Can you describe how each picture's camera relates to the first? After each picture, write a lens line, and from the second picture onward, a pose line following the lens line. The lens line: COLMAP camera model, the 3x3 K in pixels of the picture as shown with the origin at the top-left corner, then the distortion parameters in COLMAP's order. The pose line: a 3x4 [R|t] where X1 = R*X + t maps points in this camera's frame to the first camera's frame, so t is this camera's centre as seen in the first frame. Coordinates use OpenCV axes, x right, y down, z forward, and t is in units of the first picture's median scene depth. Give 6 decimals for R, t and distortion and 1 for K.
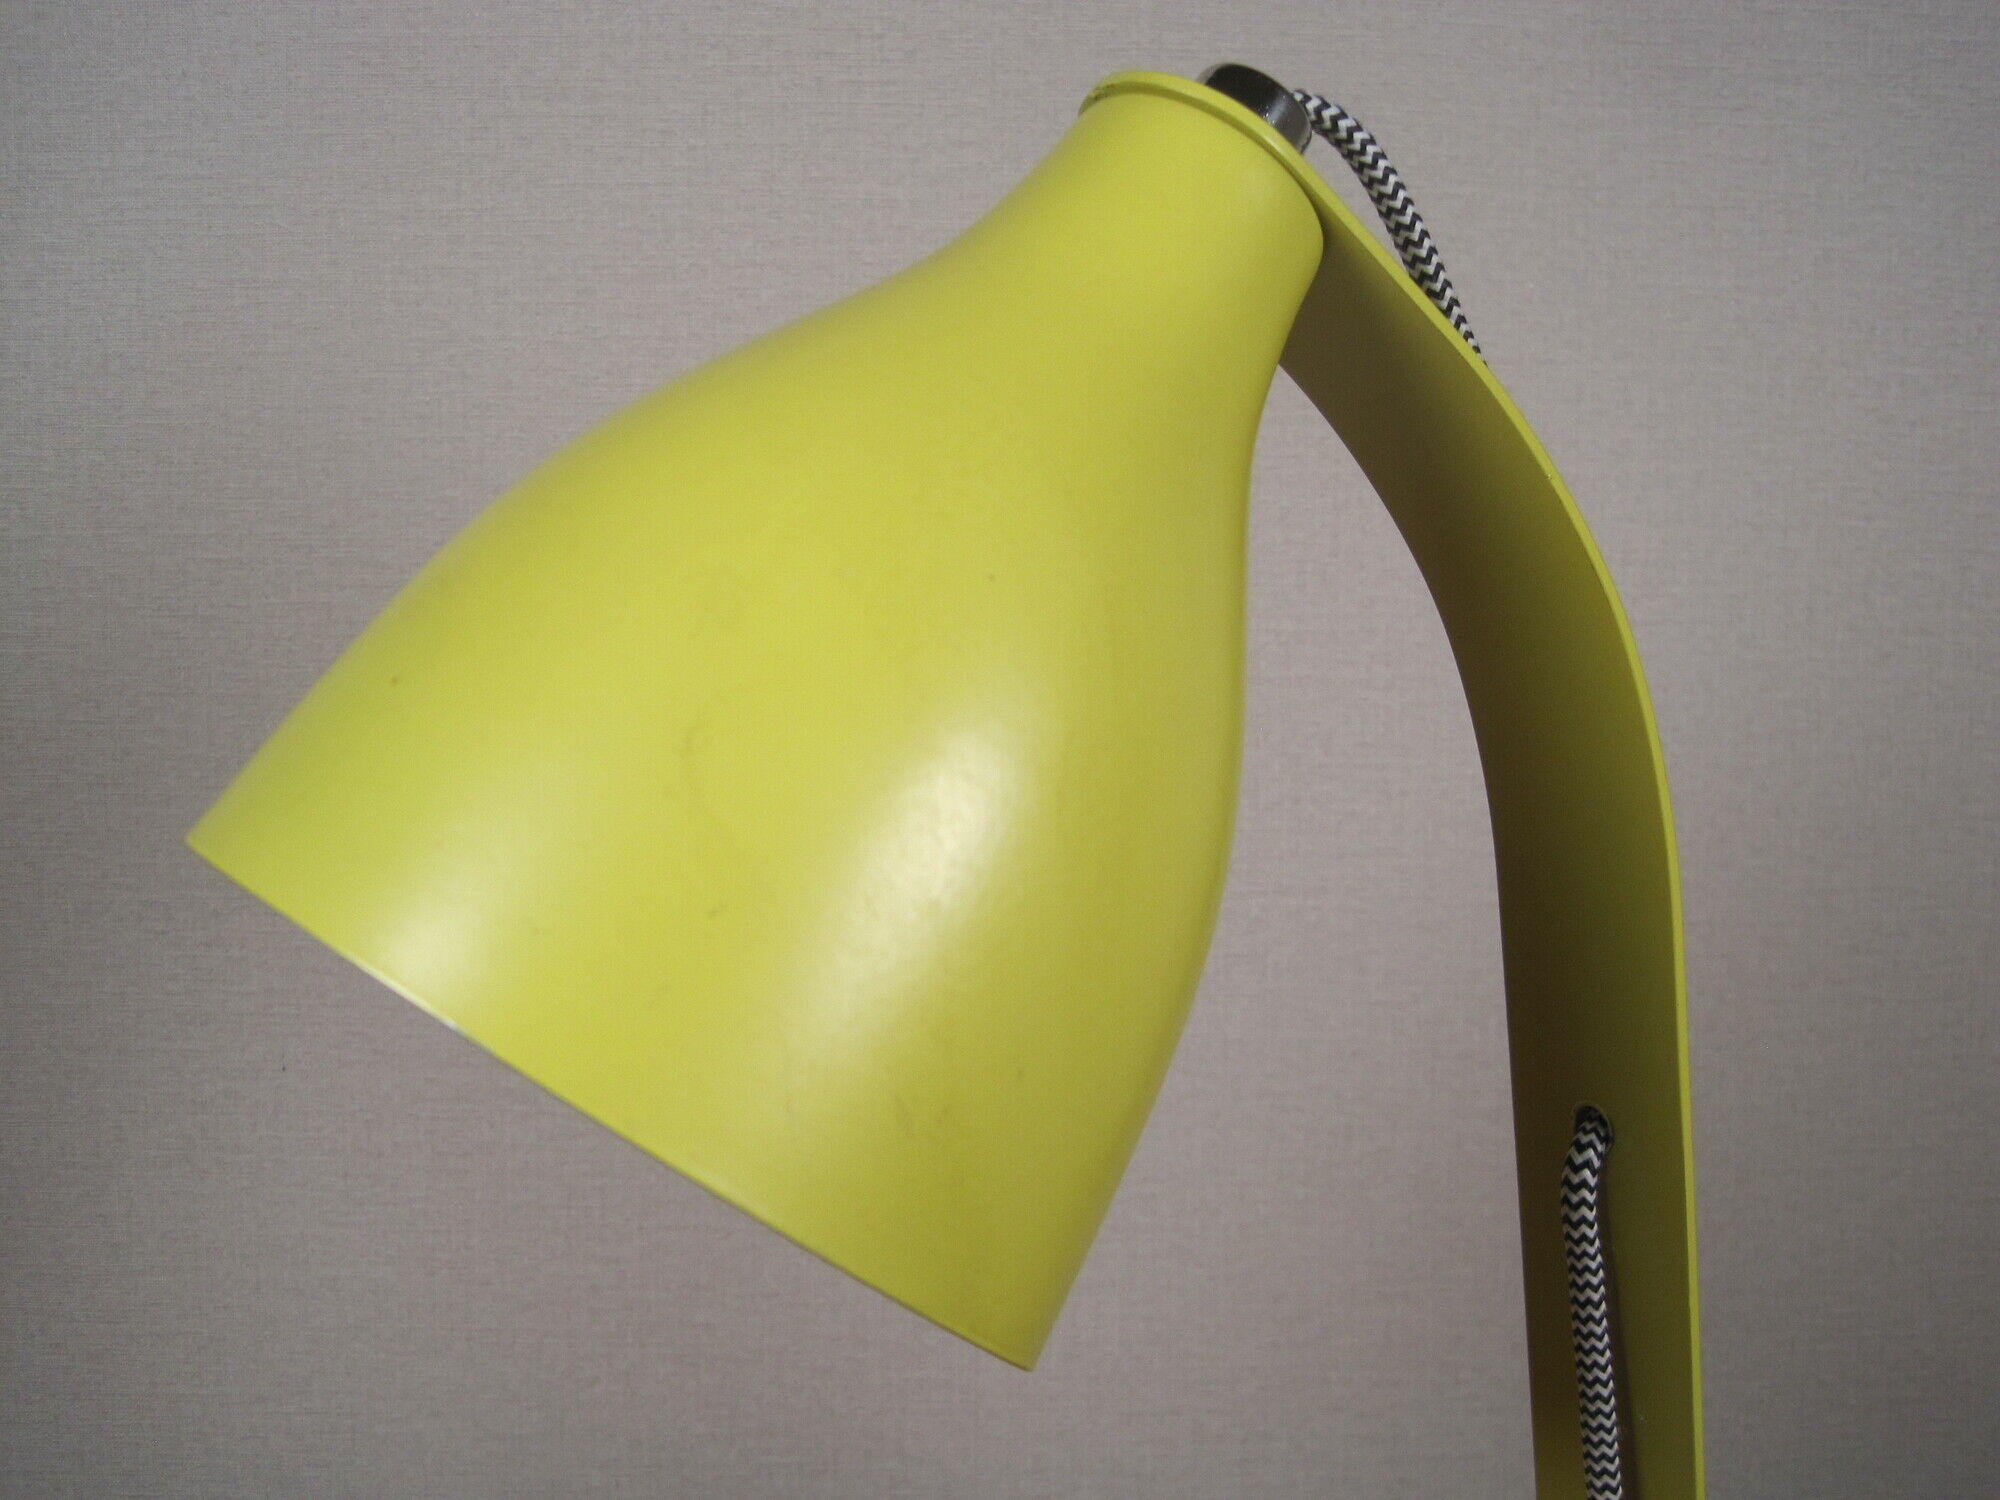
lens RADIAL K [[2111.2, 0, 1029.0], [0, 2111.2, 727.6], [0, 0, 1]] dist [-0.130449, 0.000000]
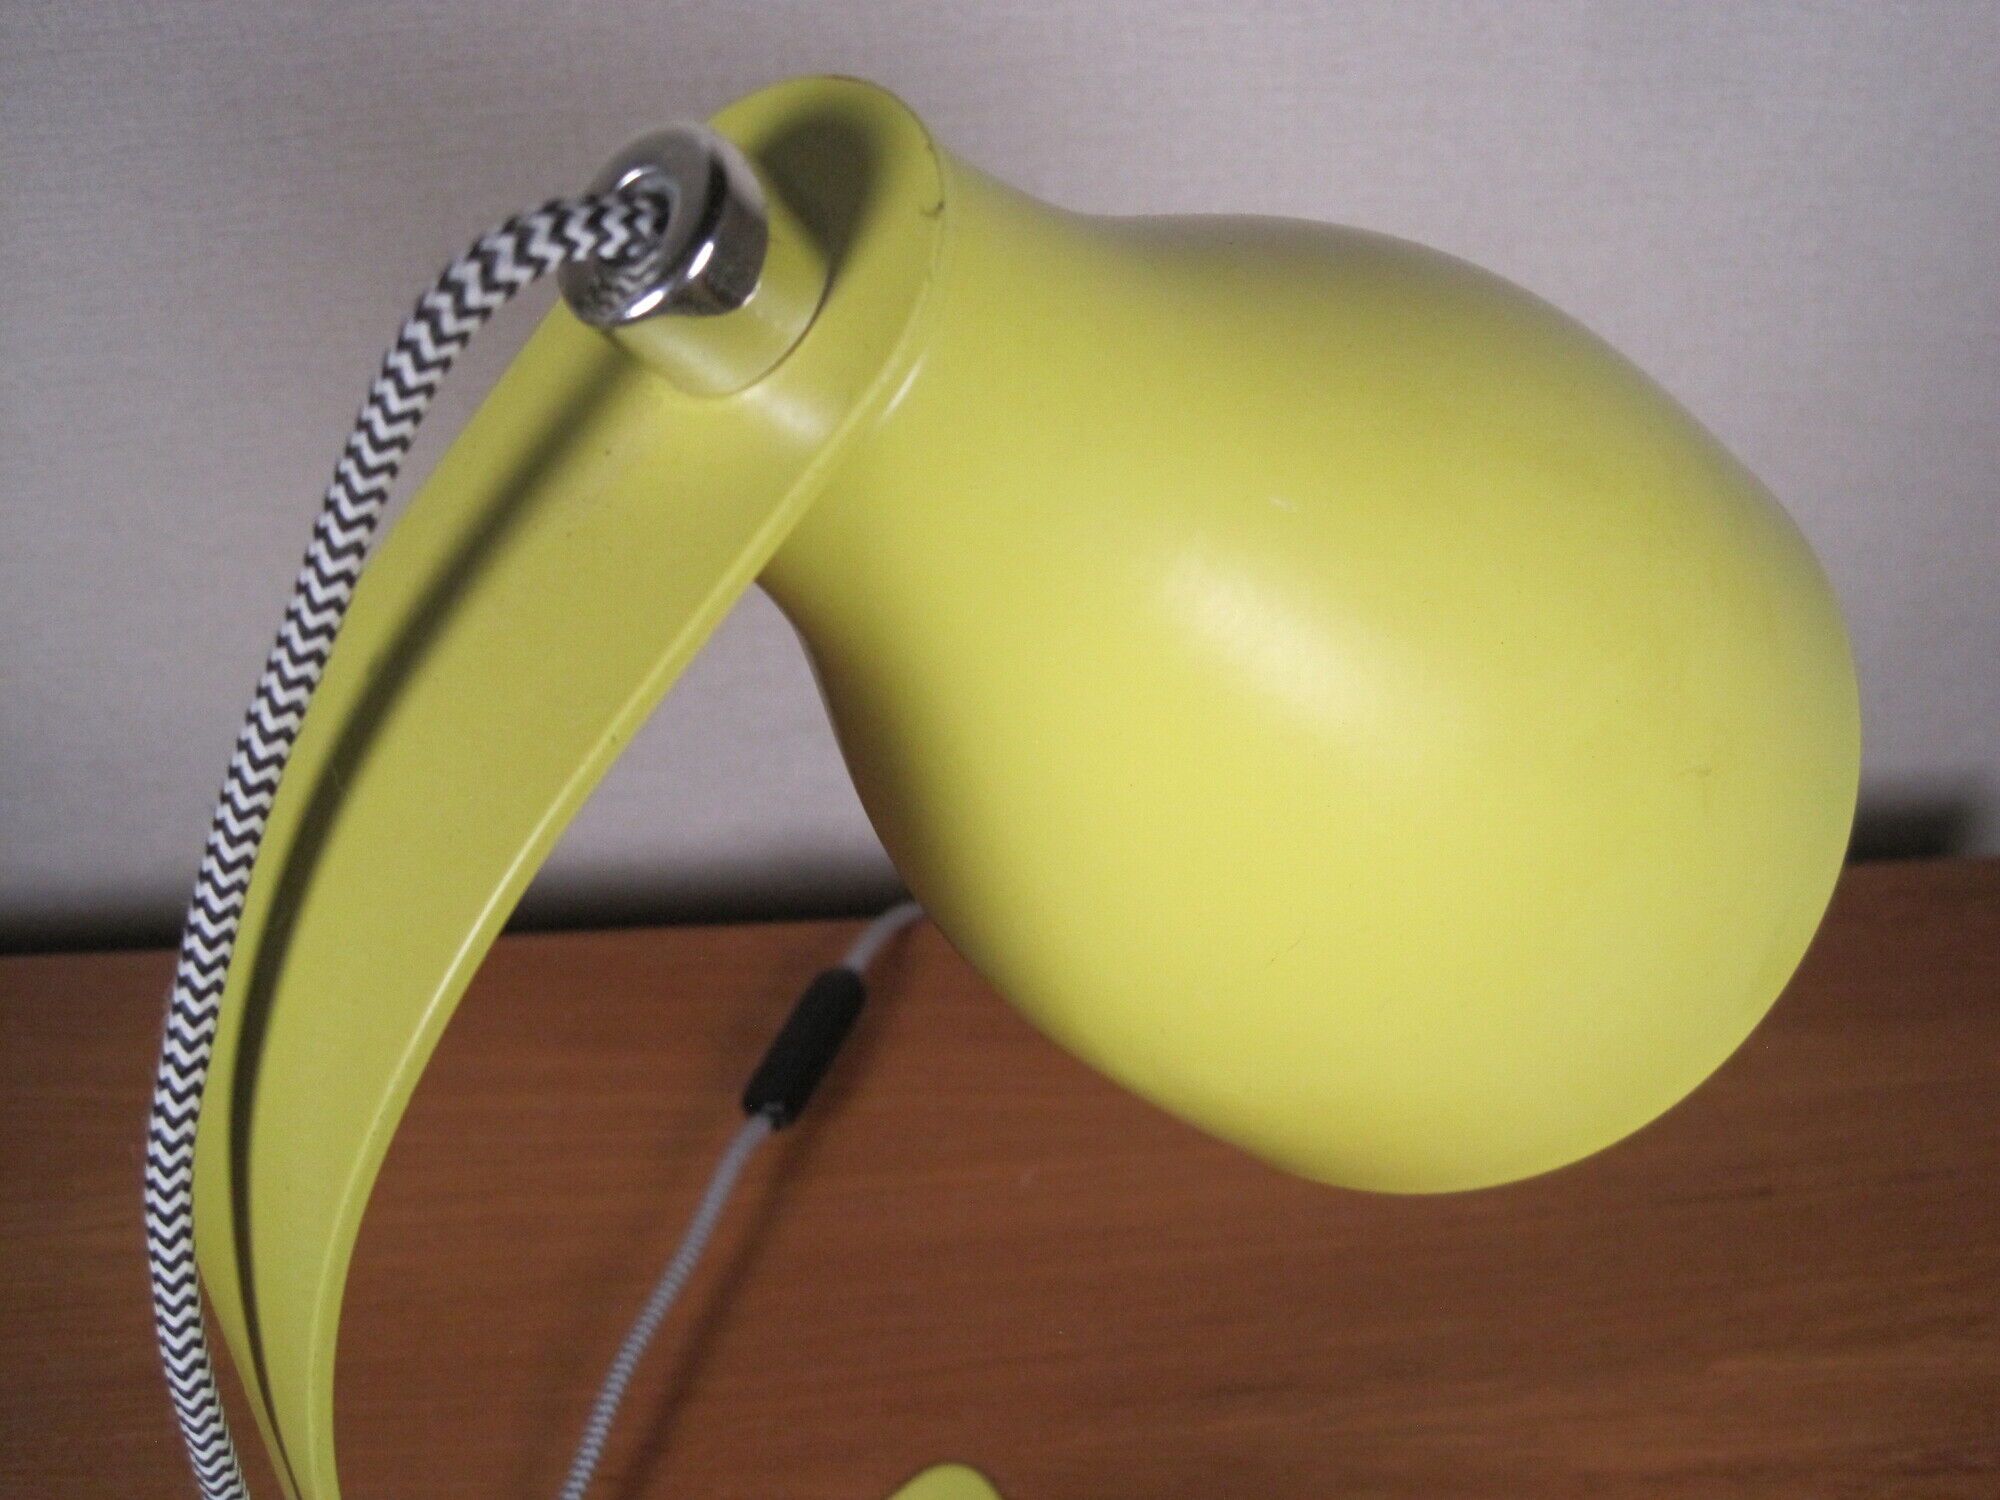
lens RADIAL K [[2111.2, 0, 1007.4], [0, 2111.2, 752.2], [0, 0, 1]] dist [-0.130449, 0.000000]
pose [[0.997021, -0.016013, -0.075451, 0.212170], [0.059978, 0.776006, 0.627867, -0.249441], [0.048496, -0.630522, 0.774655, 0.197591]]
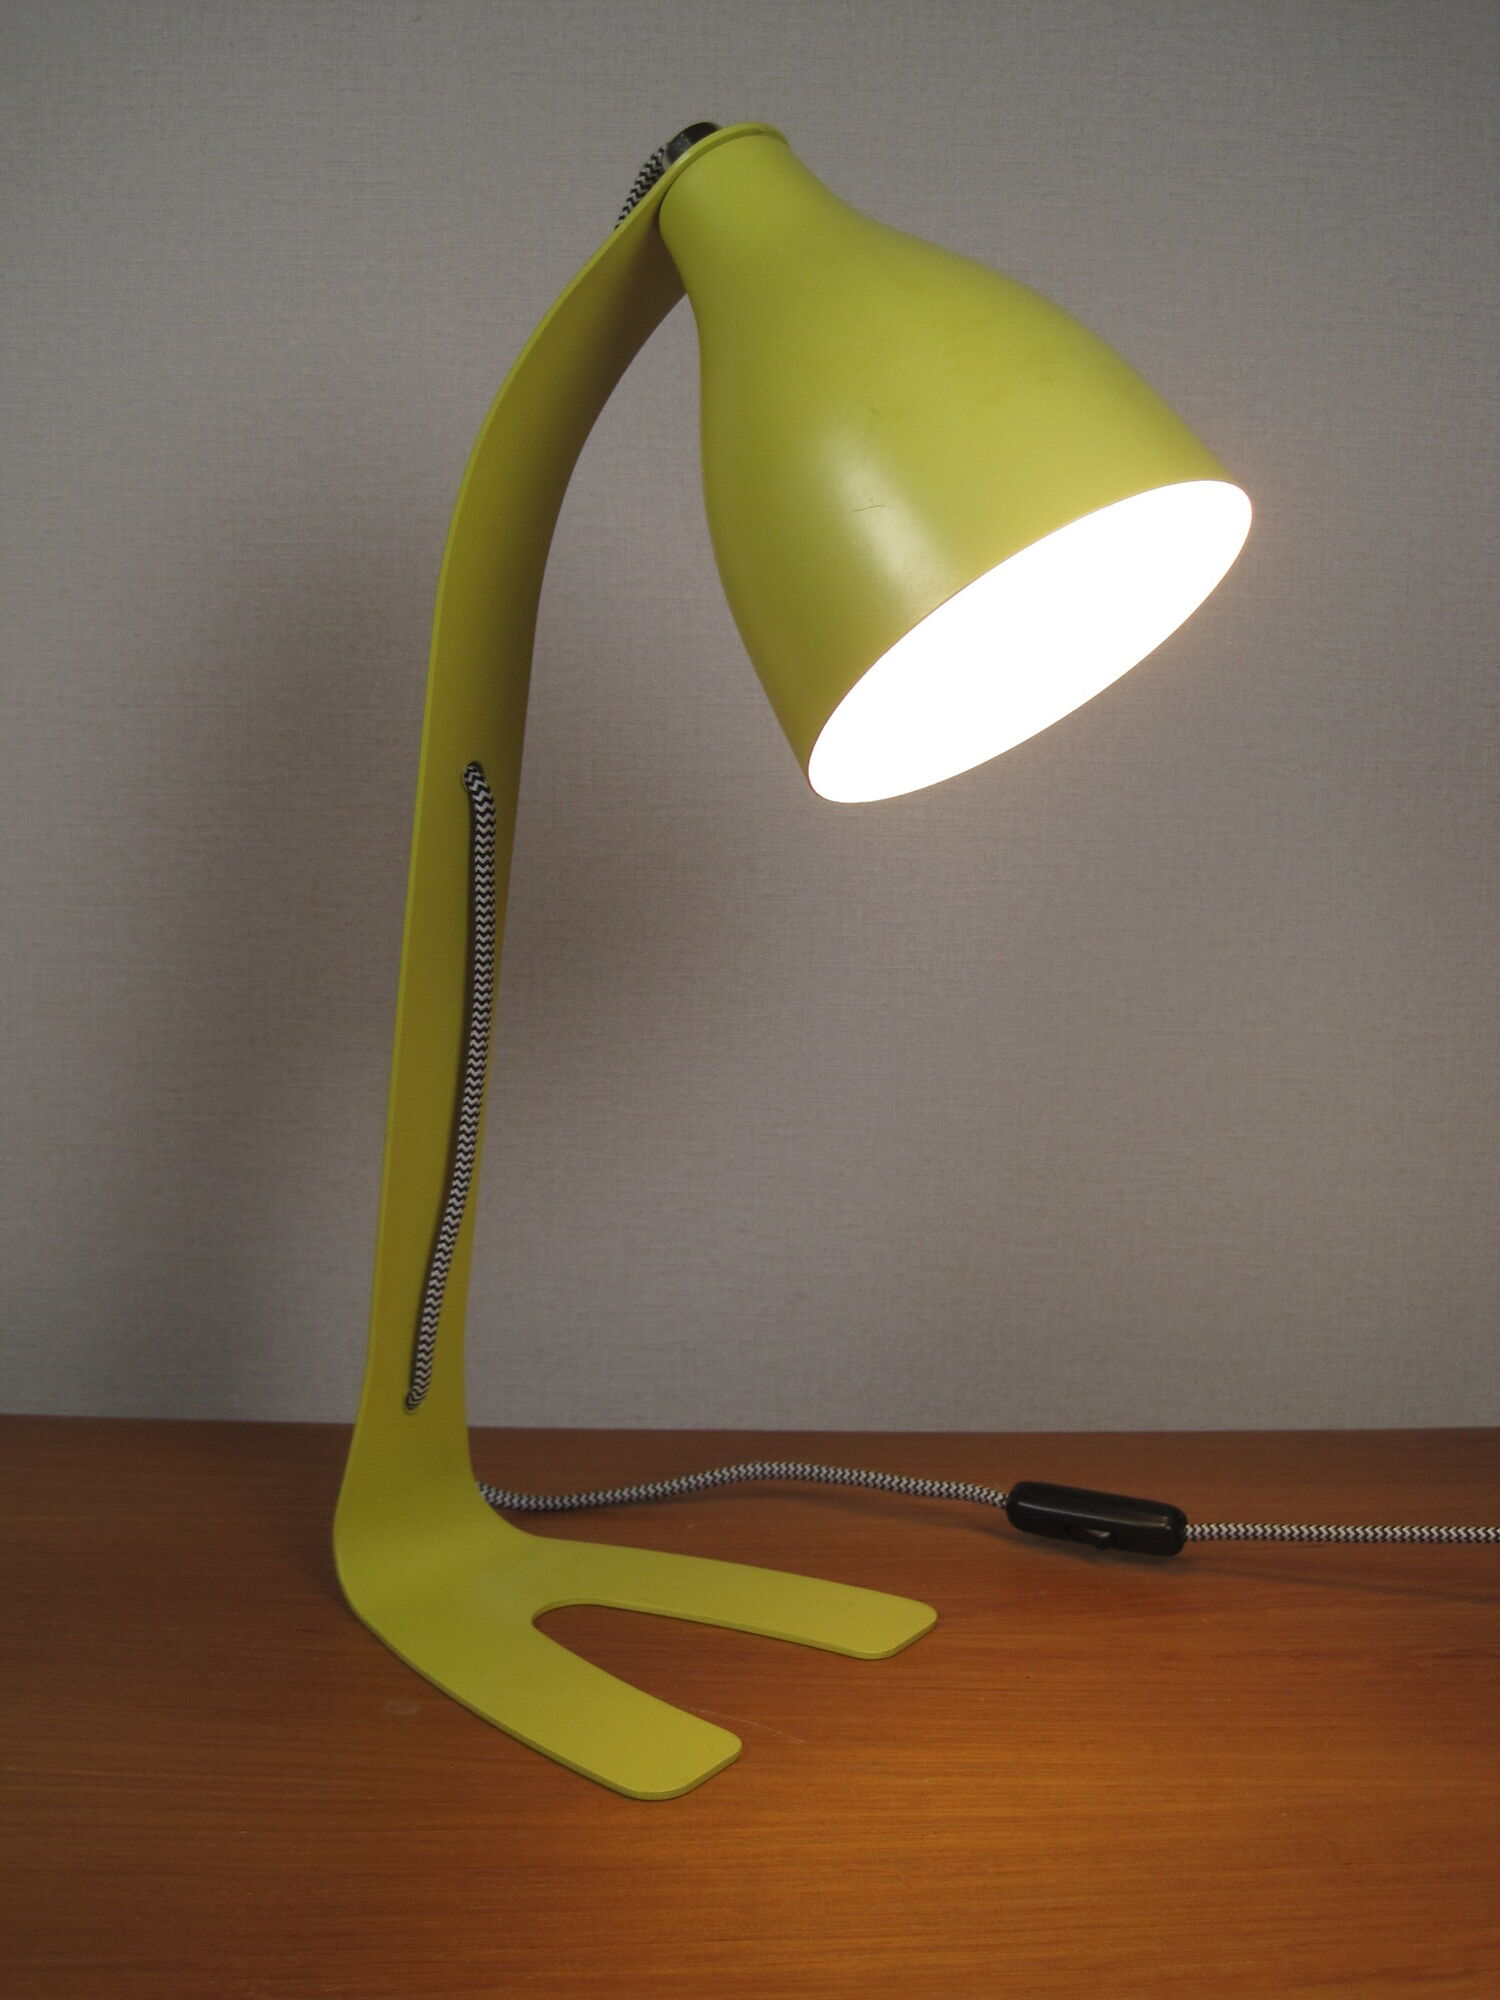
lens RADIAL K [[2111.2, 0, 792.5], [0, 2111.2, 966.7], [0, 0, 1]] dist [-0.130449, 0.000000]
pose [[0.999139, 0.011144, -0.039974, 0.240458], [-0.011520, 0.999892, -0.009170, 0.190598], [0.039868, 0.009622, 0.999159, -0.284779]]
